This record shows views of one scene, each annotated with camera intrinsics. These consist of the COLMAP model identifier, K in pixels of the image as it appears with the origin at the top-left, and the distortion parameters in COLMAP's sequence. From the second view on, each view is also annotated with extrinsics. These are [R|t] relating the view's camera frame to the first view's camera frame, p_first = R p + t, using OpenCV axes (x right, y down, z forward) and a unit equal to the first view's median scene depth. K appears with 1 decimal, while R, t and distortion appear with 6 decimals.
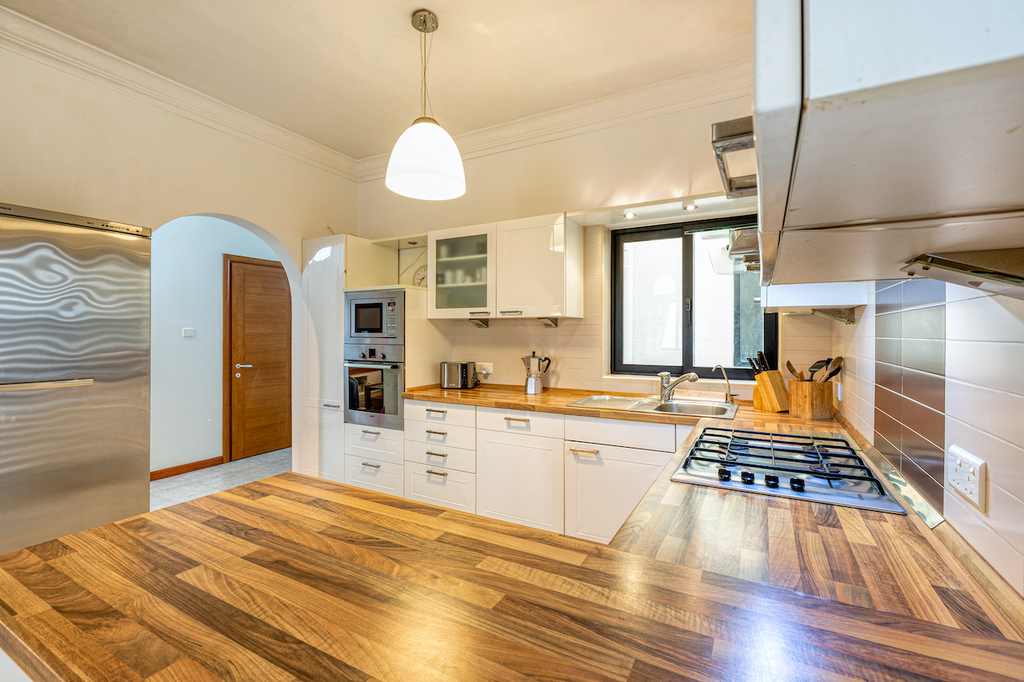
lens RADIAL K [[454.2, 0, 509.4], [0, 454.2, 333.2], [0, 0, 1]] dist [0.000483, -0.000074]
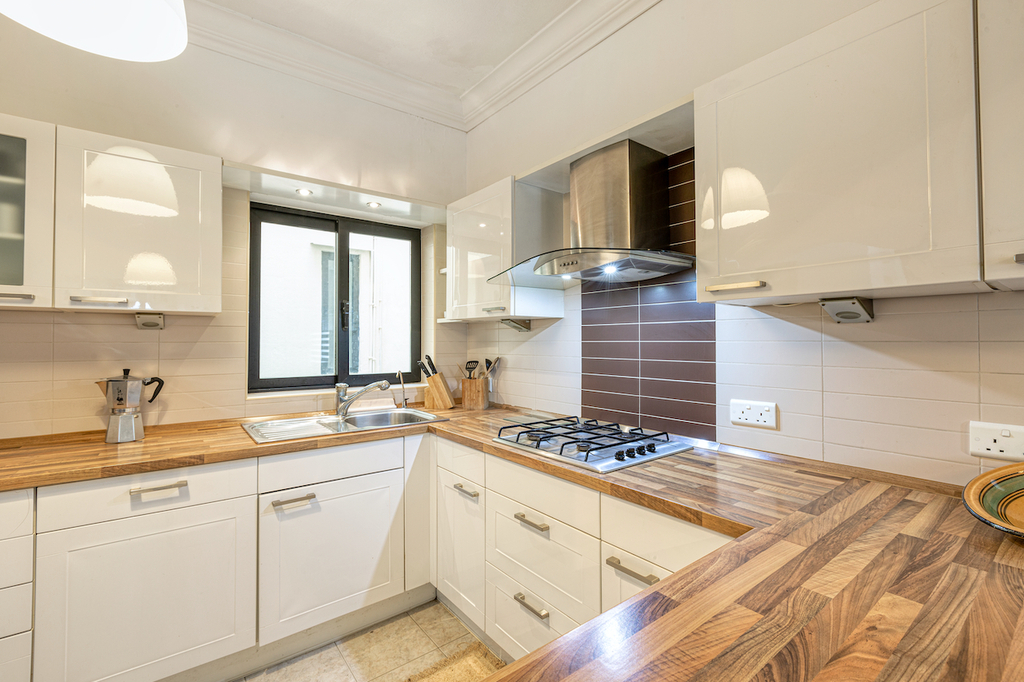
lens RADIAL K [[450.9, 0, 513.8], [0, 450.9, 333.4], [0, 0, 1]] dist [-0.001705, -0.000502]
pose [[0.392016, 0.013570, 0.919858, -0.303265], [0.000214, 0.999890, -0.014841, 0.002774], [-0.919958, 0.006015, 0.391970, 0.327535]]
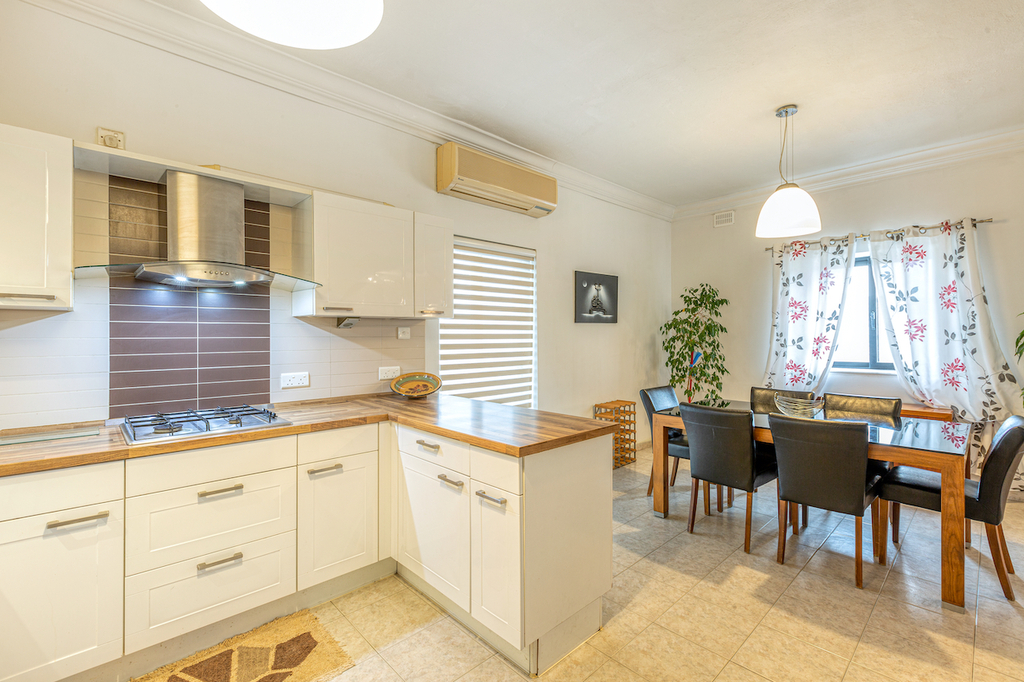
lens RADIAL K [[454.2, 0, 509.4], [0, 454.2, 333.2], [0, 0, 1]] dist [0.000483, -0.000074]
pose [[-0.952250, 0.001721, 0.305314, -0.379039], [0.000279, 0.999989, -0.004767, 0.000695], [-0.305319, -0.004455, -0.952240, 0.987815]]
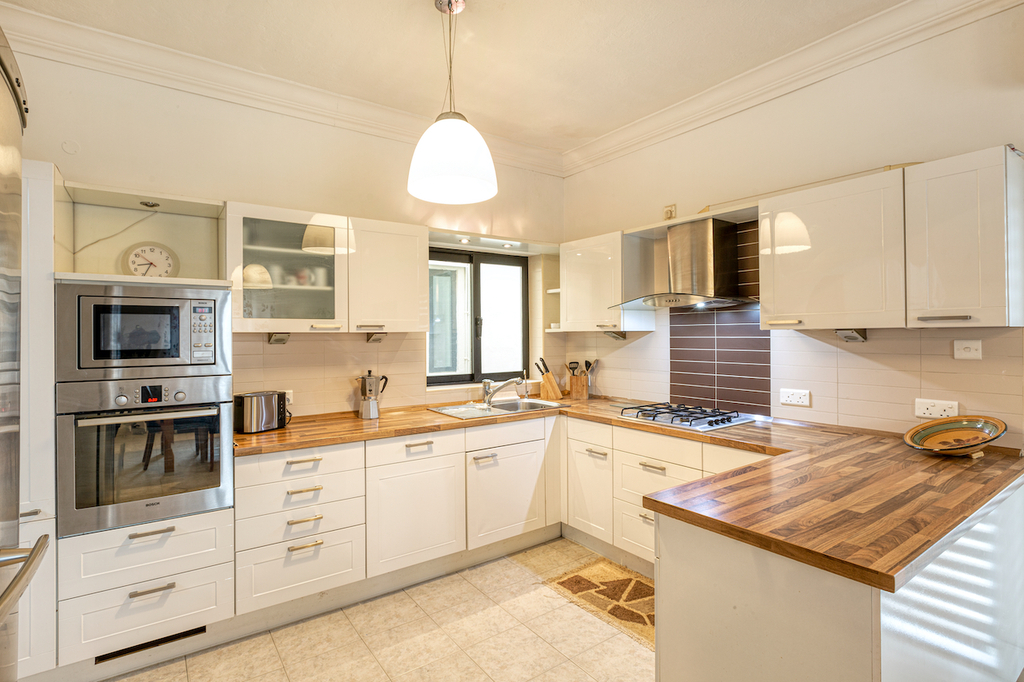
lens RADIAL K [[500.8, 0, 515.1], [0, 500.8, 335.1], [0, 0, 1]] dist [-0.003044, -0.000343]
pose [[0.422752, -0.006297, 0.906223, -0.746317], [0.006504, 0.999971, 0.003914, -0.031859], [-0.906222, 0.004240, 0.422781, 0.353548]]
